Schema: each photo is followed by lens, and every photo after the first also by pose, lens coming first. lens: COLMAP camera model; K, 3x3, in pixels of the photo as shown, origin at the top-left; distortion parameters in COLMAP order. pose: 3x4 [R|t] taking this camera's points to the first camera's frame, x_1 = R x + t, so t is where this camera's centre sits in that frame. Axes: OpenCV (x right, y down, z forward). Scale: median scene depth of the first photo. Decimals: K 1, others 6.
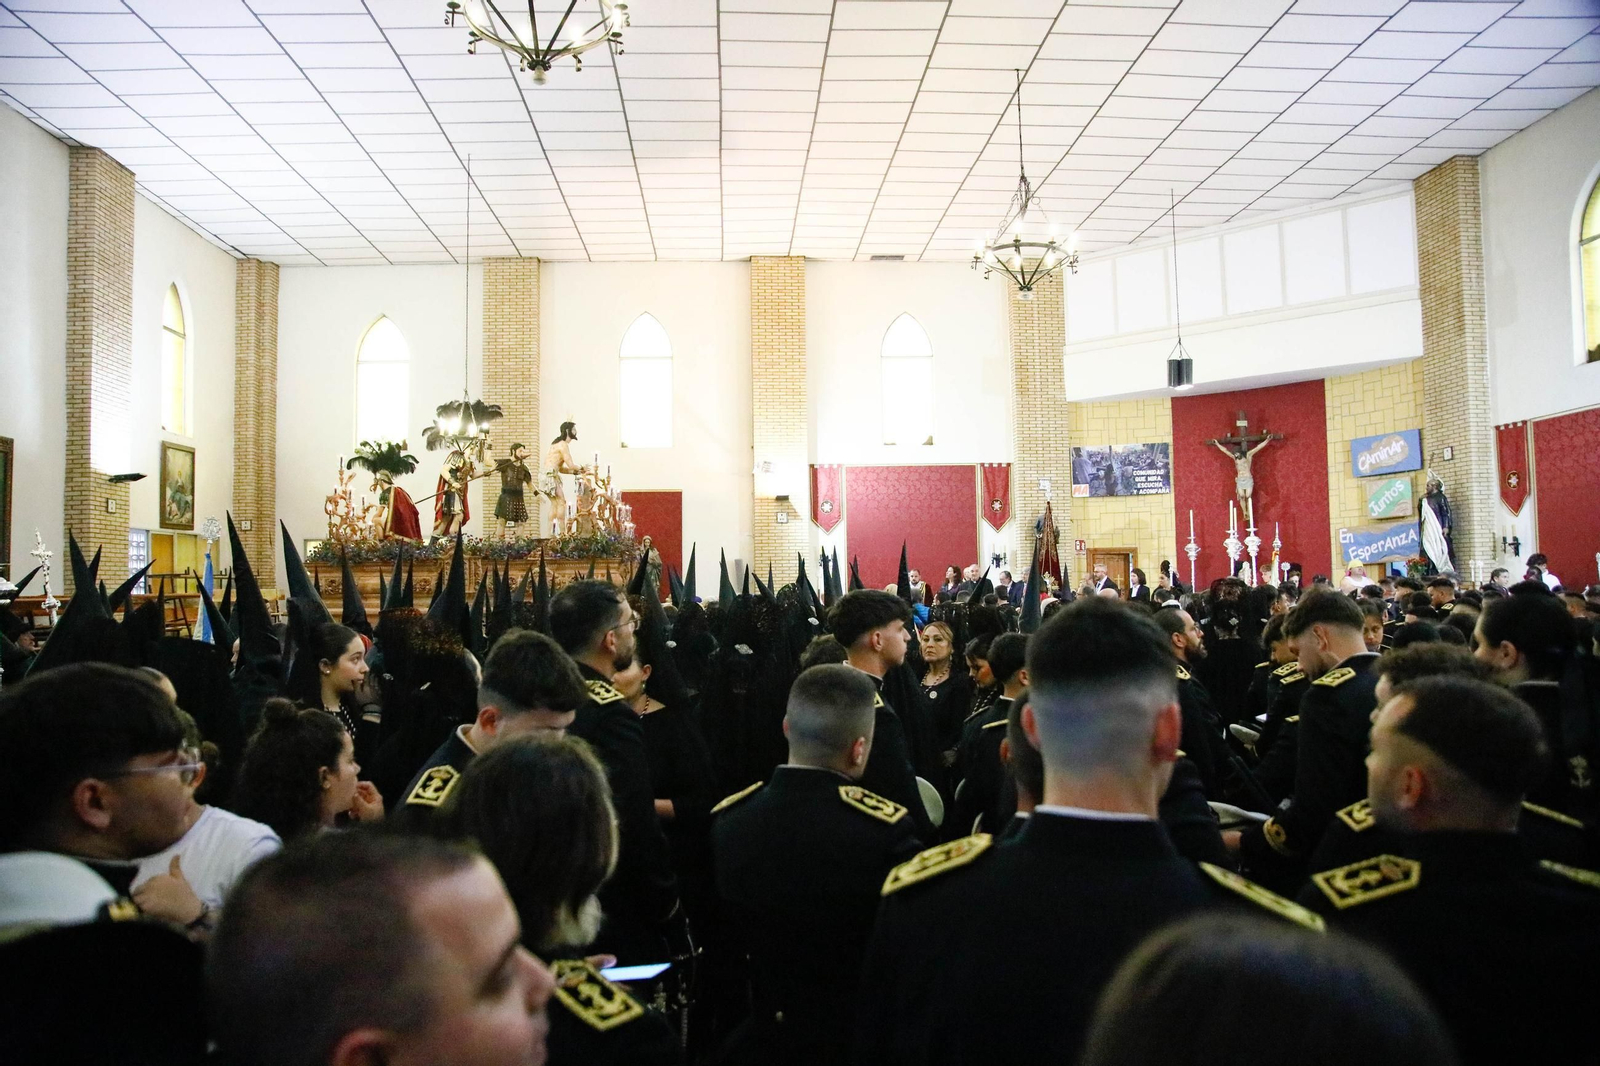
lens RADIAL K [[1116.0, 0, 800.0], [0, 1116.0, 533.0], [0, 0, 1]] dist [-0.128605, 0.104765]
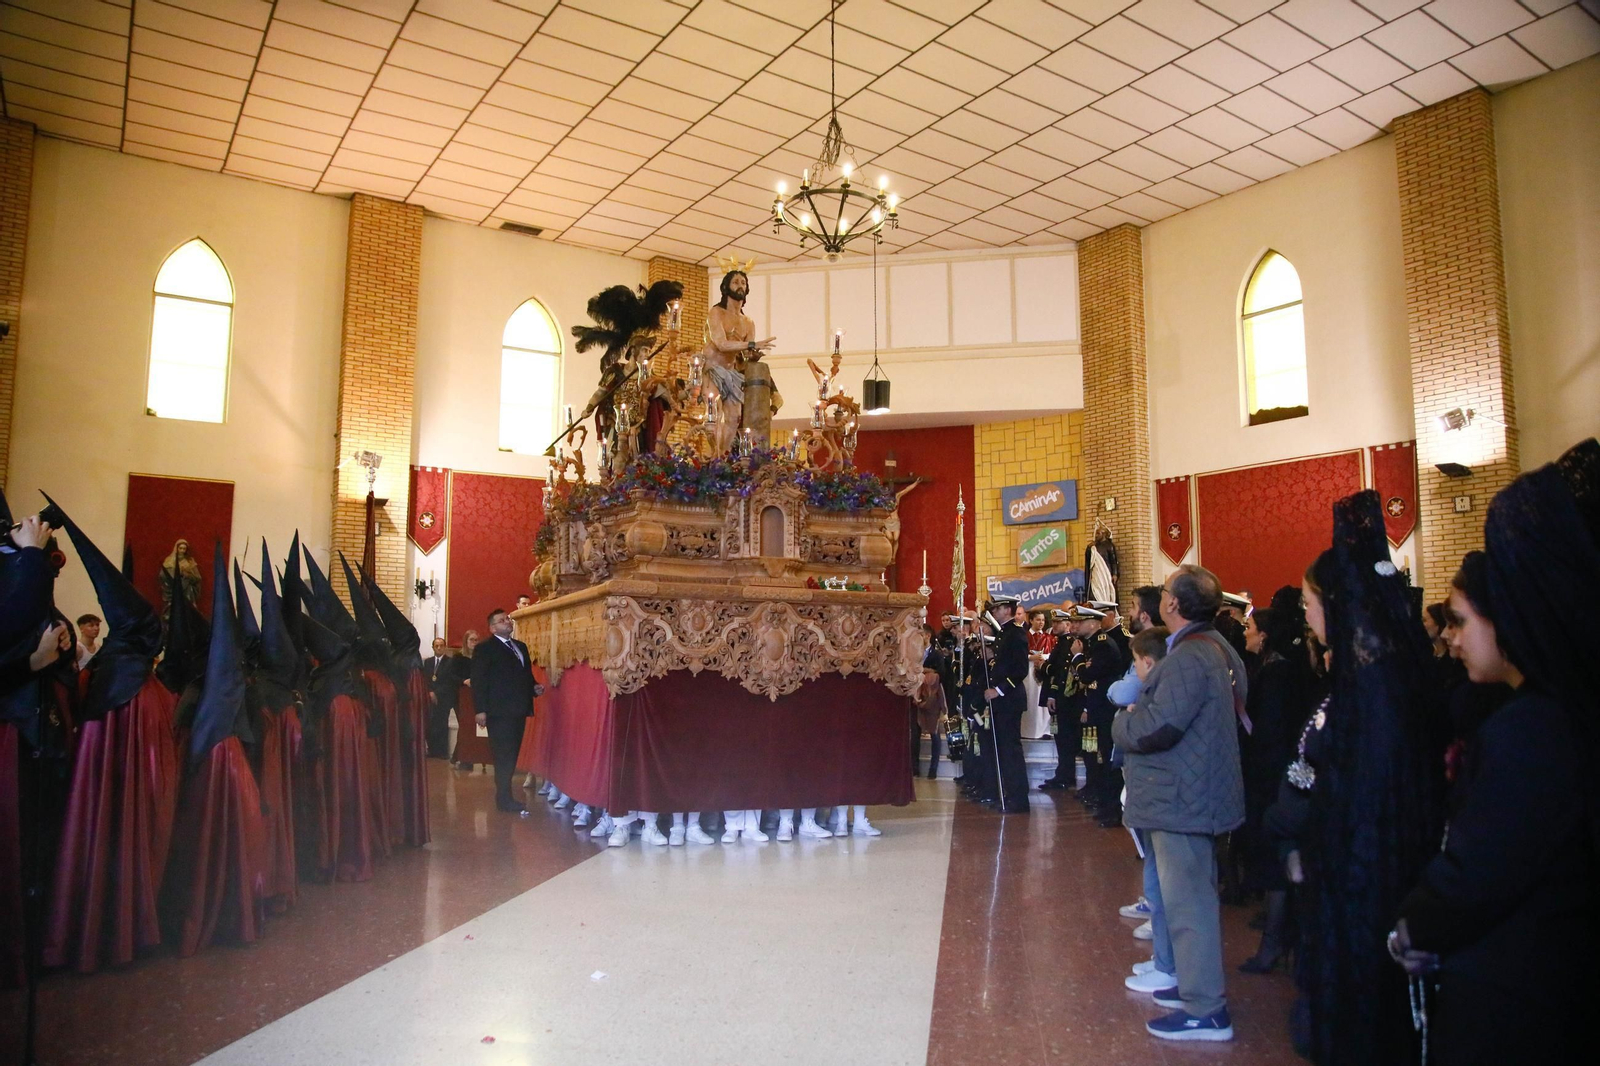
lens RADIAL K [[1116.0, 0, 800.0], [0, 1116.0, 533.0], [0, 0, 1]] dist [-0.128605, 0.104765]
pose [[0.861789, 0.071202, 0.502245, -0.162071], [-0.038848, 0.996456, -0.074607, 0.039342], [-0.505777, 0.044784, 0.861501, 0.218747]]
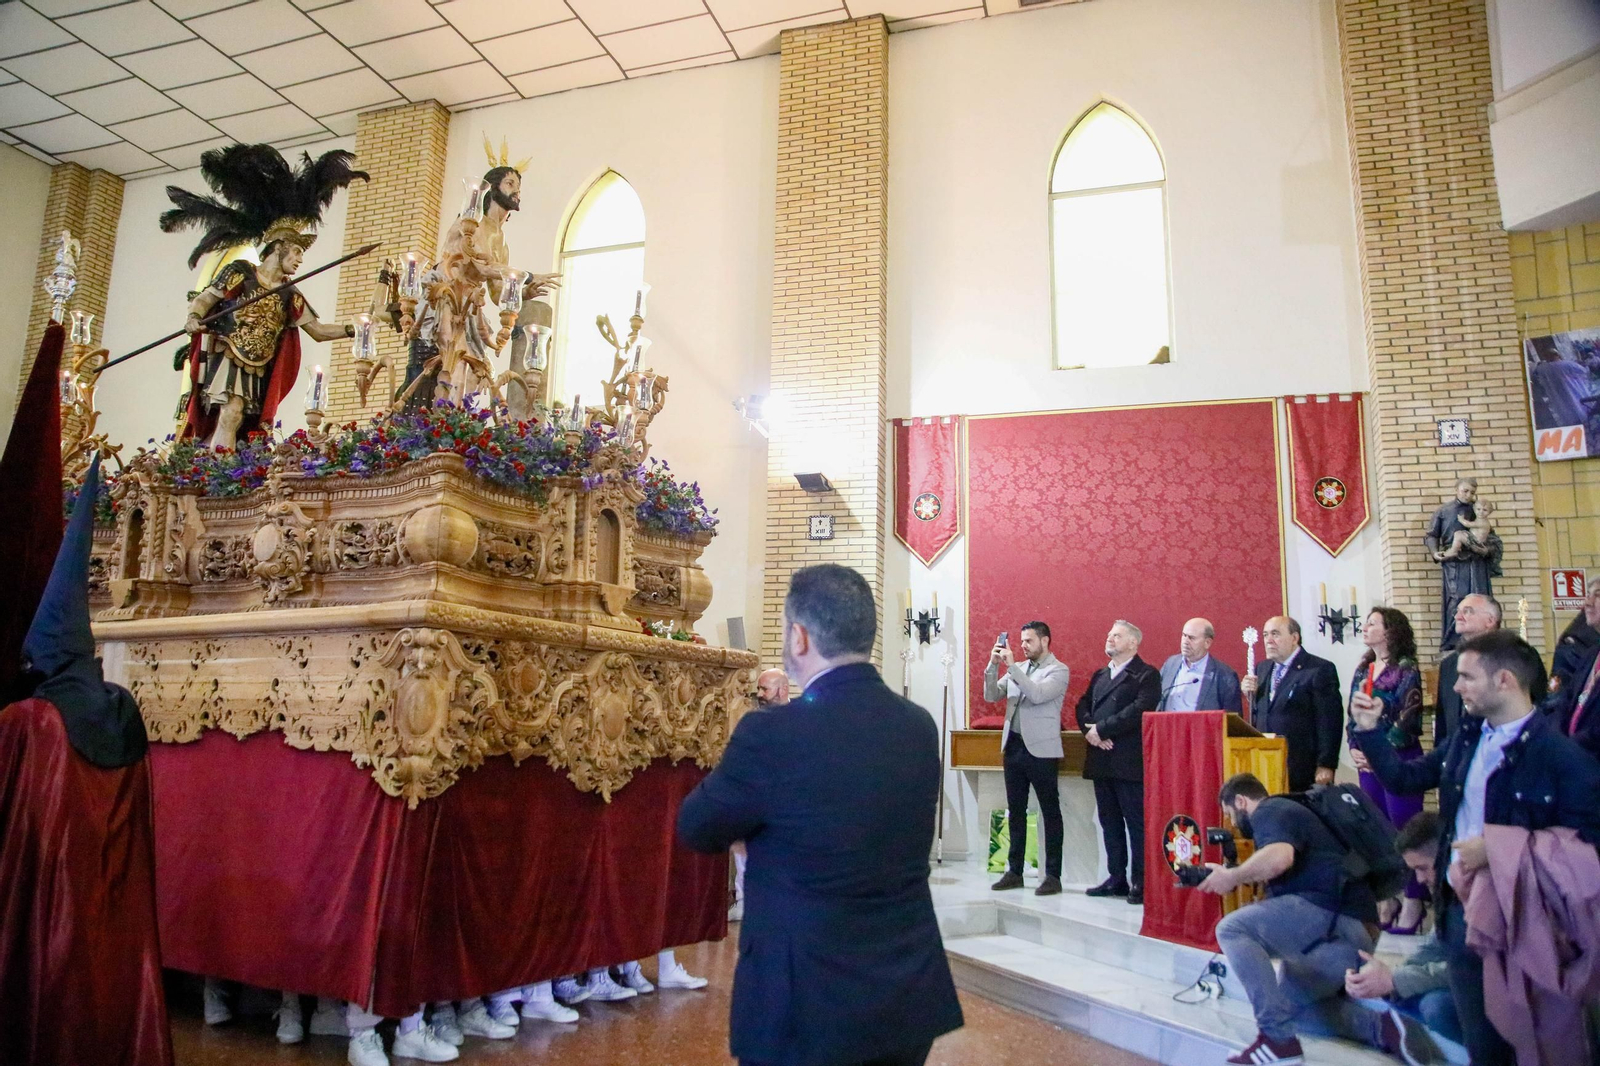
lens RADIAL K [[1116.0, 0, 800.0], [0, 1116.0, 533.0], [0, 0, 1]] dist [-0.128605, 0.104765]
pose [[0.927540, -0.027293, -0.372725, 0.168642], [-0.019283, 0.992506, -0.120665, 0.050322], [0.373226, 0.119109, 0.920063, 0.646021]]
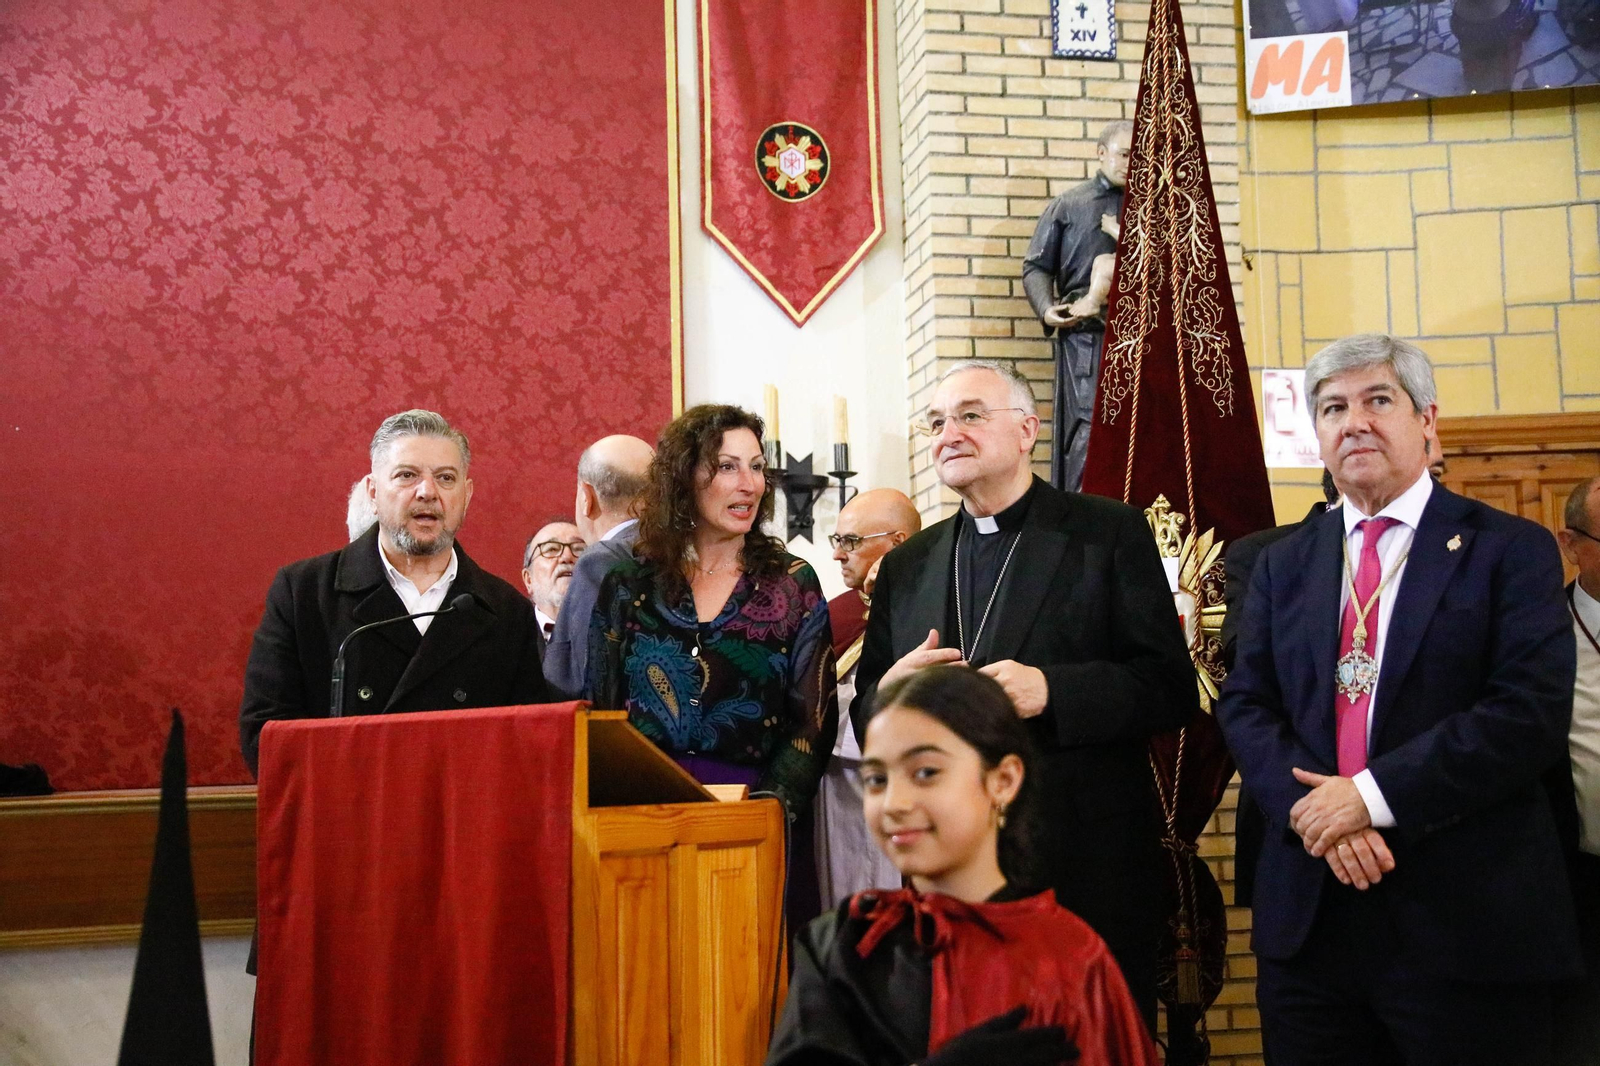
lens RADIAL K [[1985.2, 0, 800.0], [0, 1985.2, 533.0], [0, 0, 1]] dist [0.138028, 0.008558]
pose [[0.989502, 0.007037, 0.144349, 0.158532], [0.002366, 0.997891, -0.064867, 0.057369], [-0.144501, 0.064528, 0.987398, 0.830623]]
